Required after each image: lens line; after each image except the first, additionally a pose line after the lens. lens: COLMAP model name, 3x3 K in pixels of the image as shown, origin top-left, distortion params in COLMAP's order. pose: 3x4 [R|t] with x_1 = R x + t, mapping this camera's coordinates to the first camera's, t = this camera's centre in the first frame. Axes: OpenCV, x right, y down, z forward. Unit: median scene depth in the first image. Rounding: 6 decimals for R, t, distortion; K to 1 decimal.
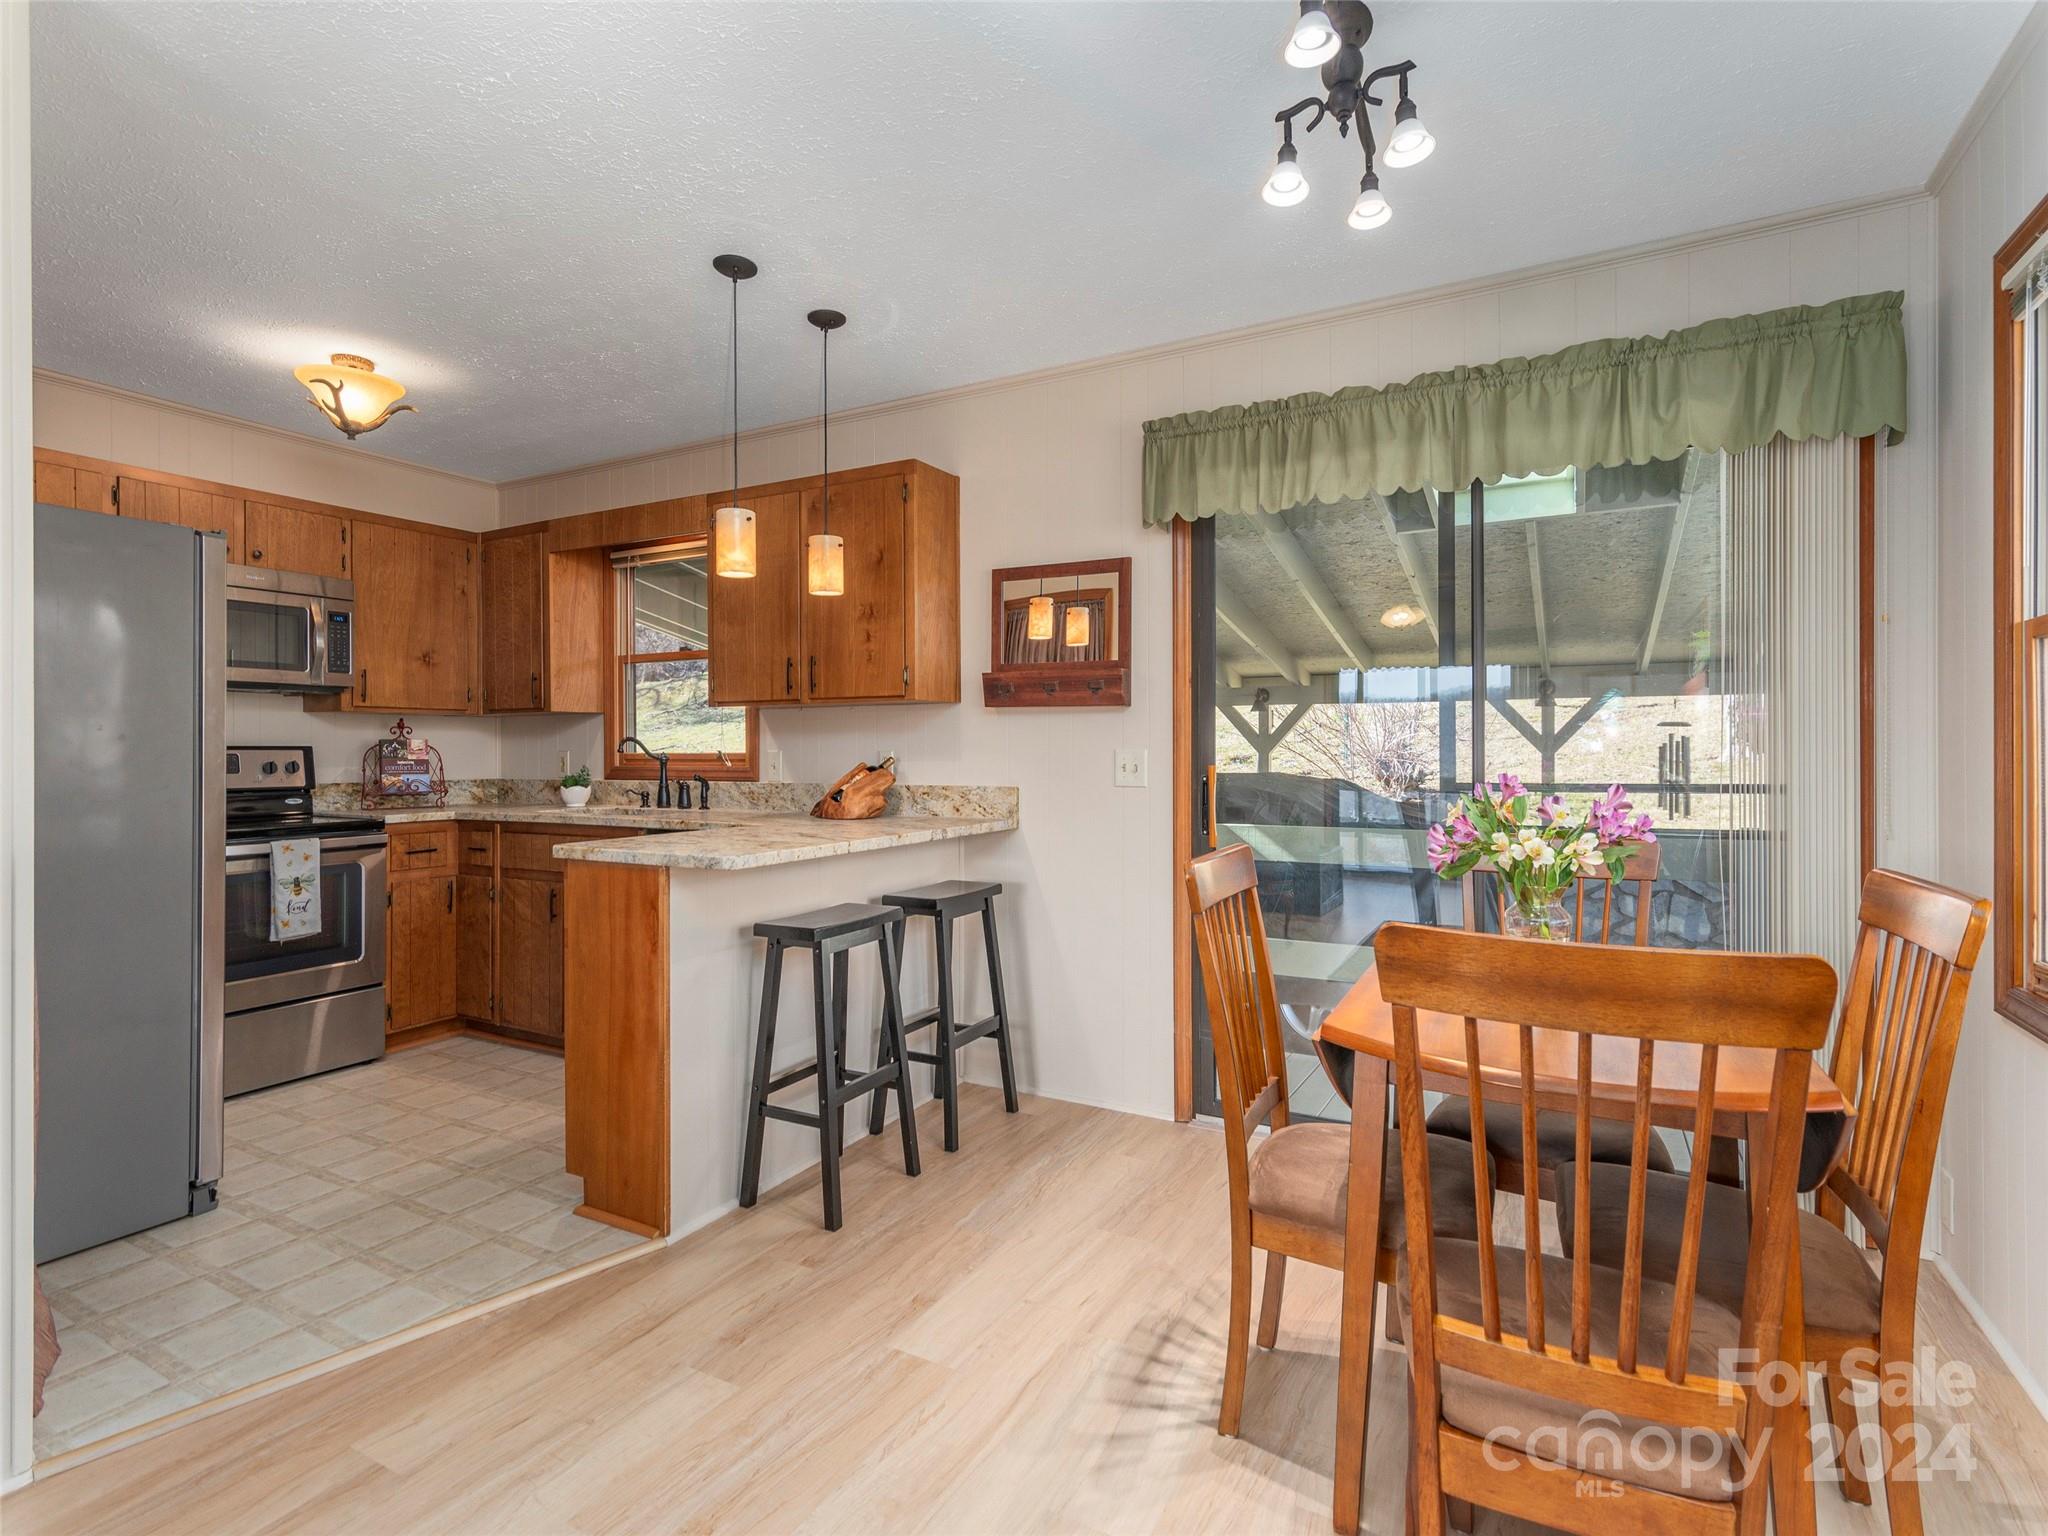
lens RADIAL K [[1002.2, 0, 1033.4], [0, 1002.2, 750.9], [0, 0, 1]] dist [0.002678, 0.000332]
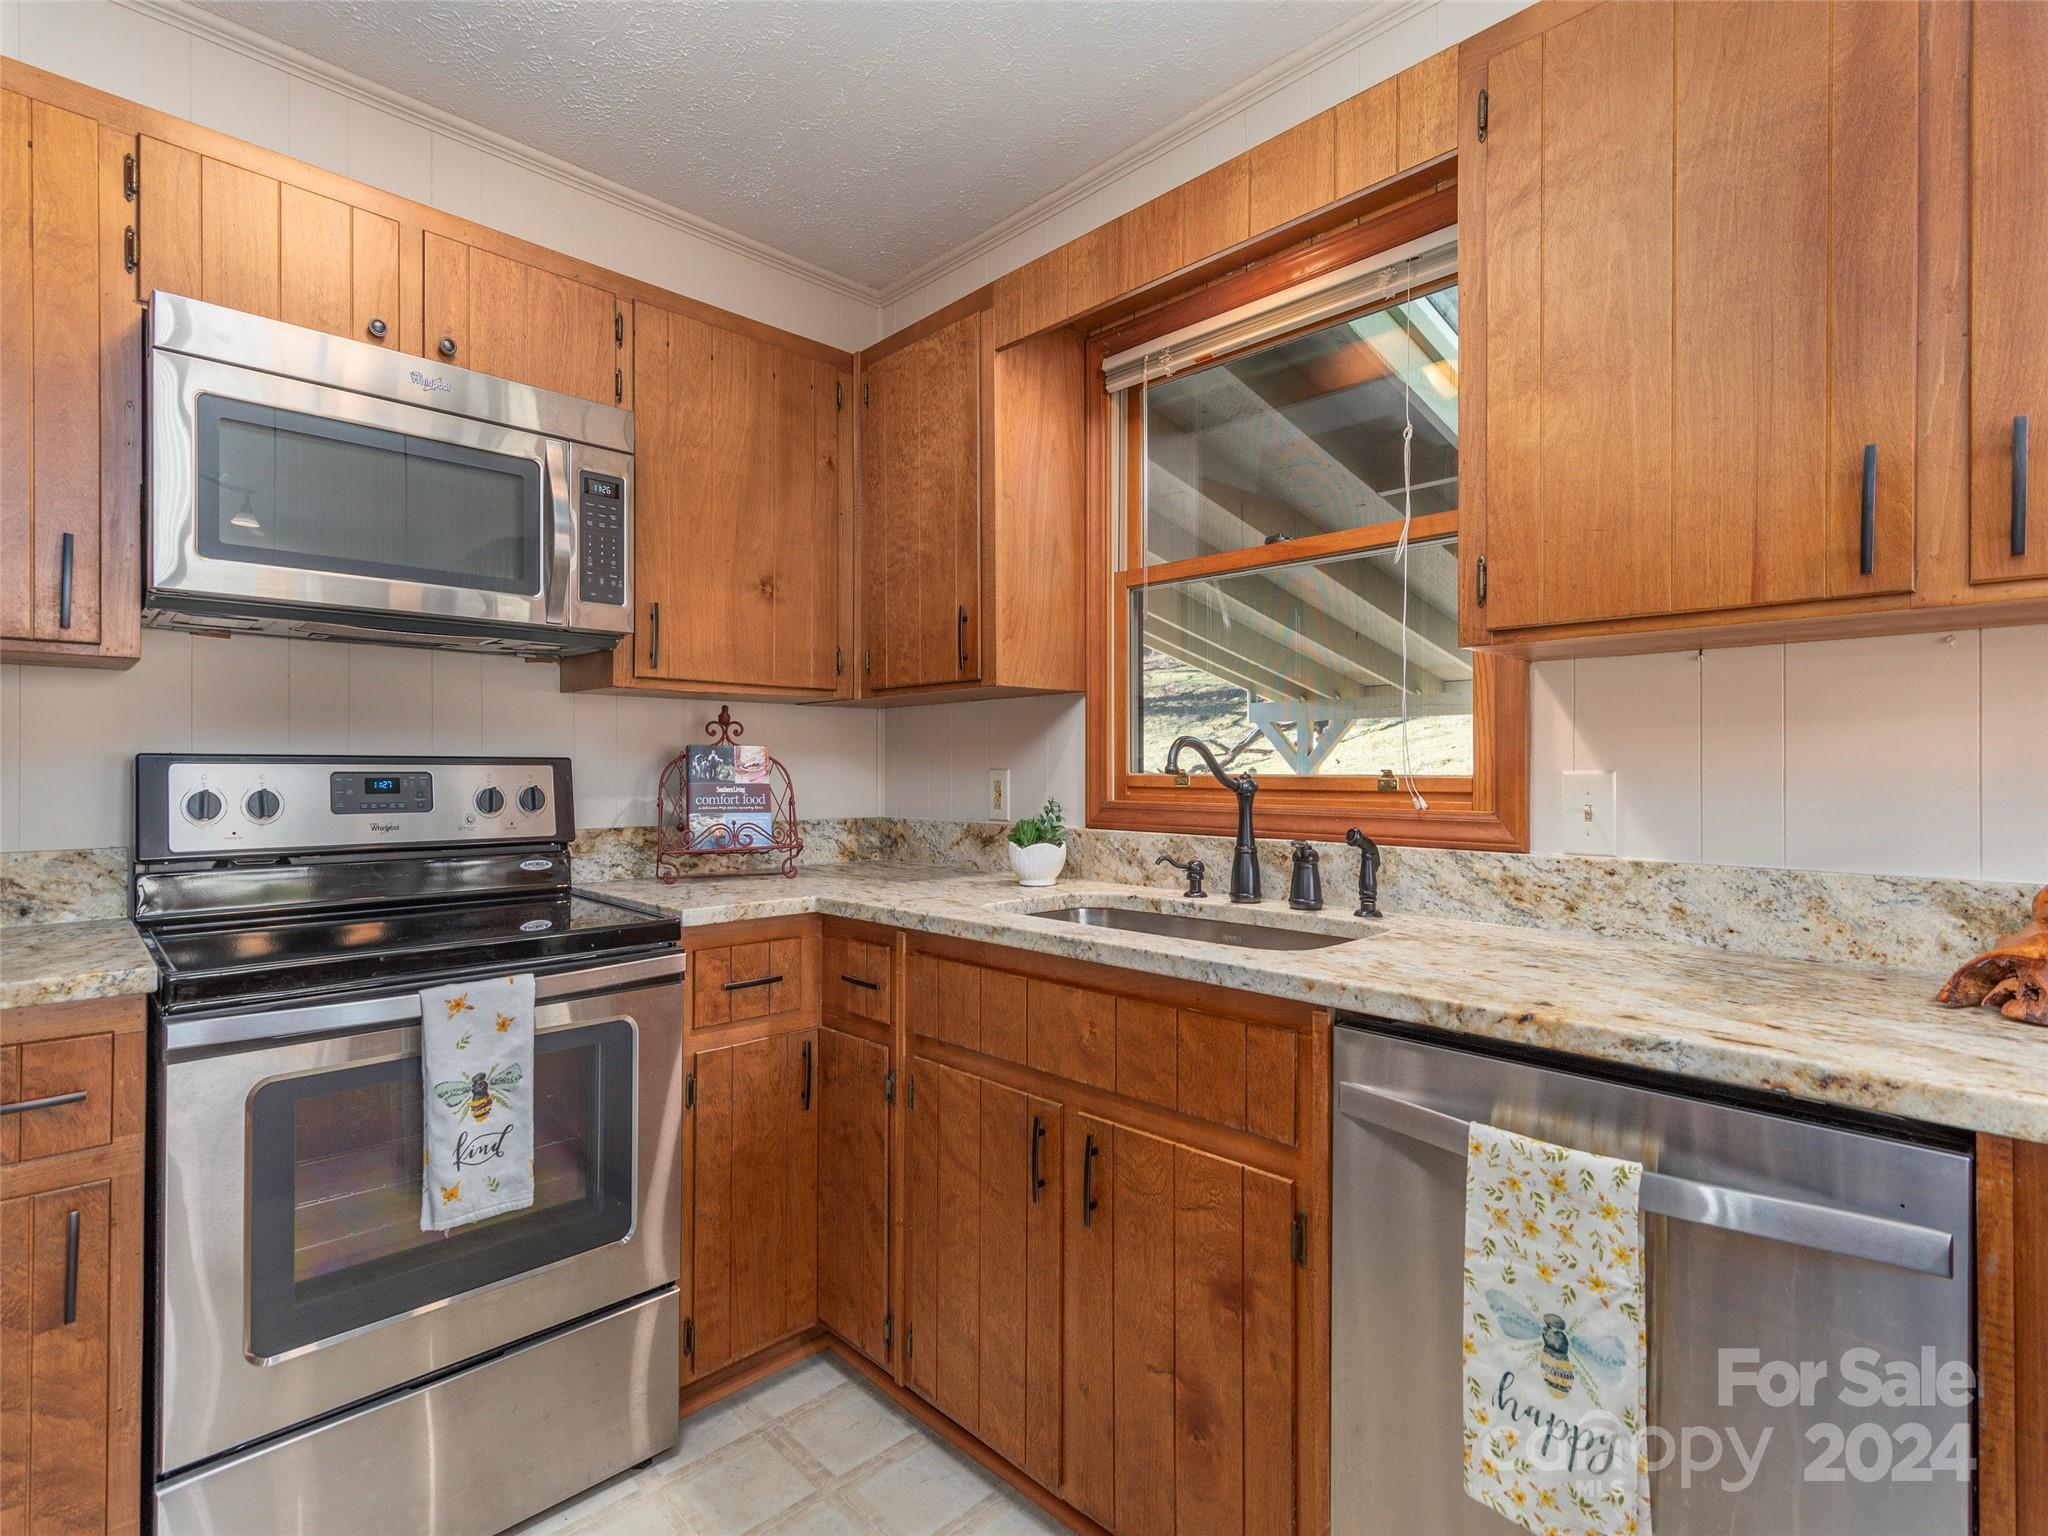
lens RADIAL K [[1000.4, 0, 1024.0], [0, 1000.4, 768.0], [0, 0, 1]] dist [0.002865, 0.000048]
pose [[0.953690, 0.004408, -0.300758, -0.343322], [-0.004593, 0.999989, 0.000091, -0.000485], [0.300755, 0.001294, 0.953700, 0.582210]]
